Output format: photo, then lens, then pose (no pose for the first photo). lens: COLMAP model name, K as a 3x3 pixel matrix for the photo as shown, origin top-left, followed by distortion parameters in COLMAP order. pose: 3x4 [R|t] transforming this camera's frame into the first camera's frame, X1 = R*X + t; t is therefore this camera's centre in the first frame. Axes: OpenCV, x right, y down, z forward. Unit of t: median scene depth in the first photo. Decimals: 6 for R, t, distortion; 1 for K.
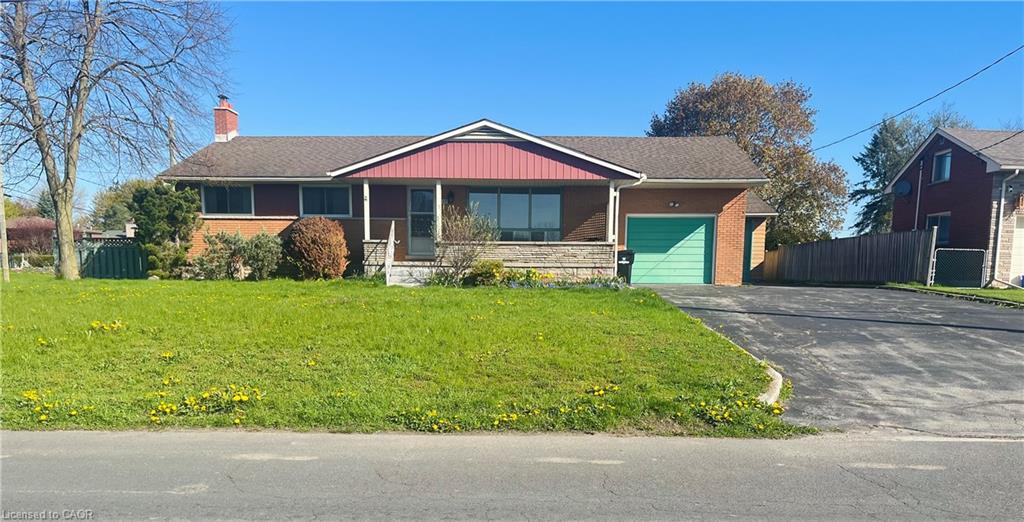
lens RADIAL K [[766.1, 0, 515.0], [0, 766.1, 378.0], [0, 0, 1]] dist [0.078522, -0.100965]
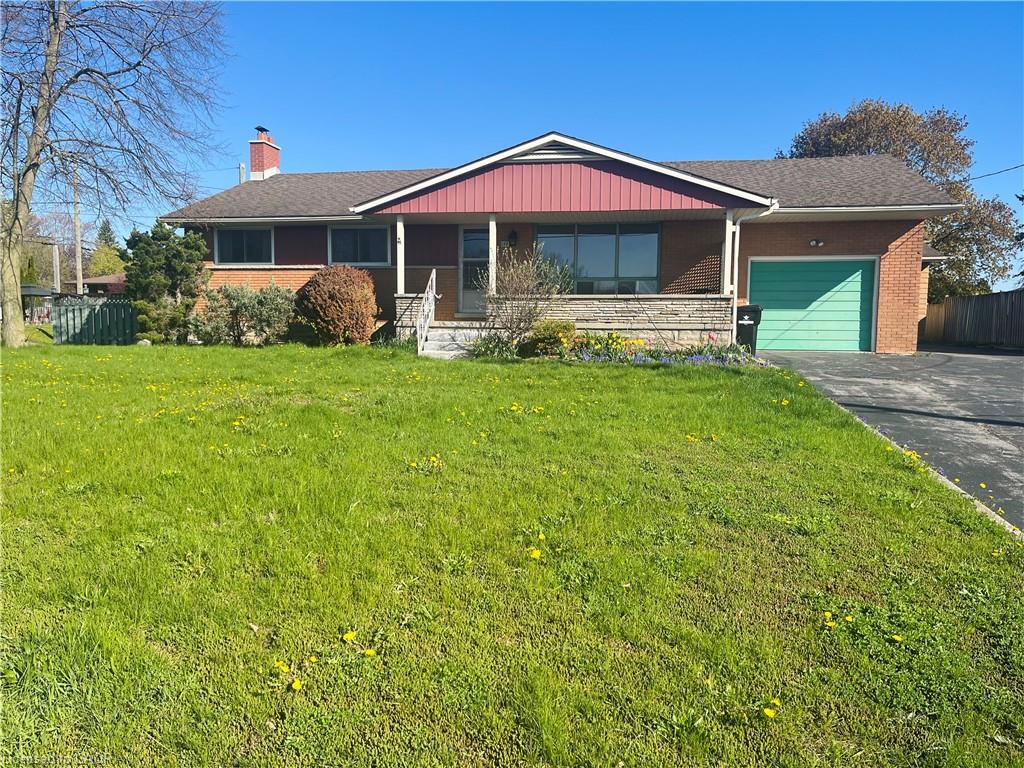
lens RADIAL K [[771.5, 0, 517.2], [0, 771.5, 387.0], [0, 0, 1]] dist [0.082088, -0.120396]
pose [[0.990234, 0.011915, -0.138907, 0.031379], [-0.019549, 0.998365, -0.053723, -0.046952], [0.138039, 0.055913, 0.988847, 0.255461]]
